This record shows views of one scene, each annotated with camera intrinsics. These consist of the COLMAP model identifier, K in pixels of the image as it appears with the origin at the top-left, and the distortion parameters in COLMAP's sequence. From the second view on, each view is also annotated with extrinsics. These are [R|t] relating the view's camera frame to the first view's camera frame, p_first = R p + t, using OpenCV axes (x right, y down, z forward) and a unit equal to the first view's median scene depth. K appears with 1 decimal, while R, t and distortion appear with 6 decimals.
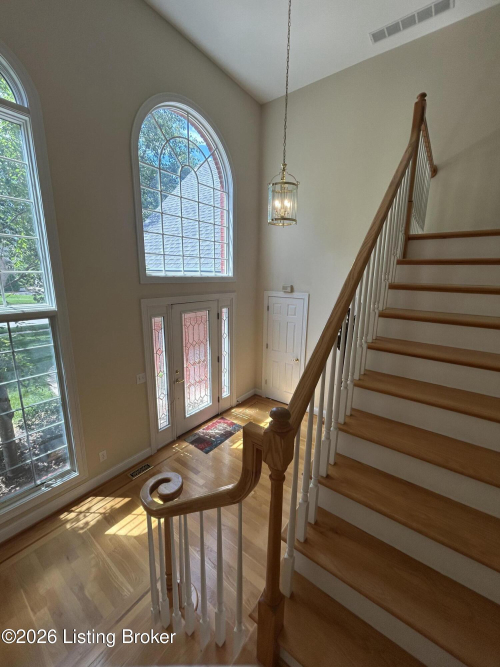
lens RADIAL K [[269.7, 0, 250.0], [0, 269.7, 333.5], [0, 0, 1]] dist [-0.000637, 0.000143]
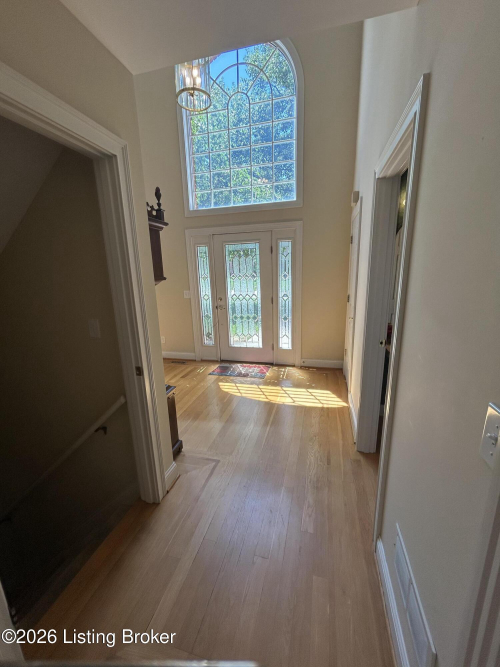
lens RADIAL K [[269.7, 0, 250.0], [0, 269.7, 333.5], [0, 0, 1]] dist [-0.000637, 0.000143]
pose [[0.362801, 0.192403, -0.911787, 0.729703], [-0.165159, 0.976239, 0.140287, 0.093181], [0.917114, 0.099694, 0.385958, 0.626646]]
